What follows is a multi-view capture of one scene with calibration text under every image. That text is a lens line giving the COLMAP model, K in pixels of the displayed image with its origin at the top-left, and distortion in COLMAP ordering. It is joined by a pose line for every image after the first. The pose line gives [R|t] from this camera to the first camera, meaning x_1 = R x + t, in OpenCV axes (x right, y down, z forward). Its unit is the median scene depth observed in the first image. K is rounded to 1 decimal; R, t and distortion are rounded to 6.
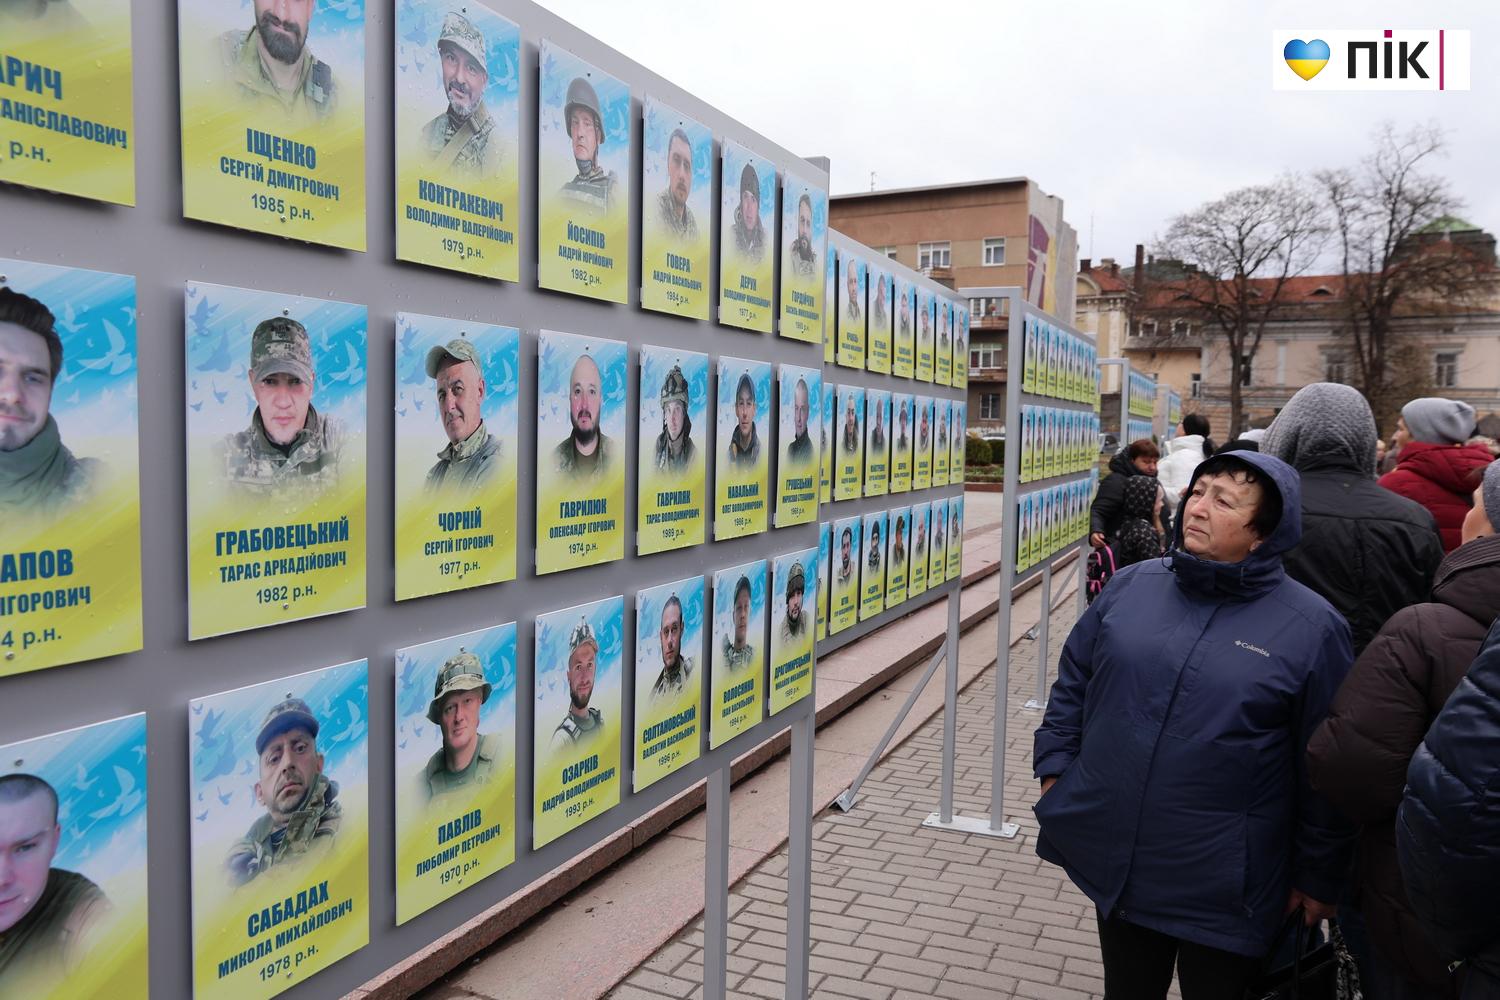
lens RADIAL K [[1205.3, 0, 748.4], [0, 1205.3, 509.9], [0, 0, 1]] dist [-0.007428, 0.007943]
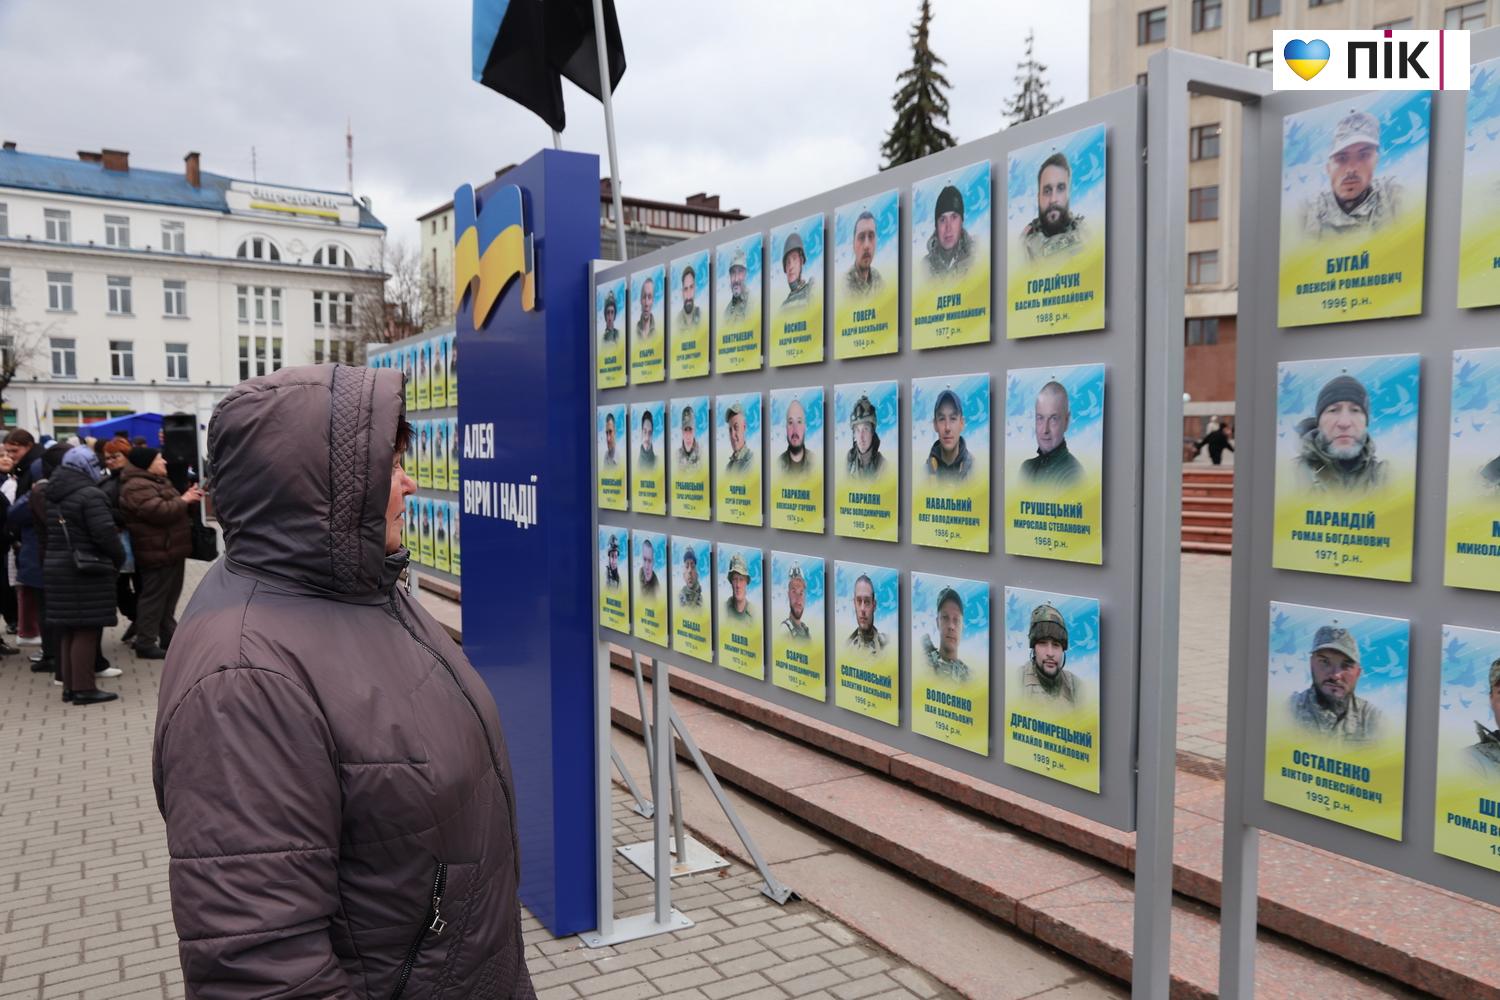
lens RADIAL K [[1173.6, 0, 735.0], [0, 1173.6, 514.9], [0, 0, 1]] dist [-0.040807, 0.088278]
pose [[-0.614951, 0.035859, -0.787749, 1.170222], [-0.057604, 0.994254, 0.090227, -0.112973], [0.786458, 0.100863, -0.609352, 1.923363]]
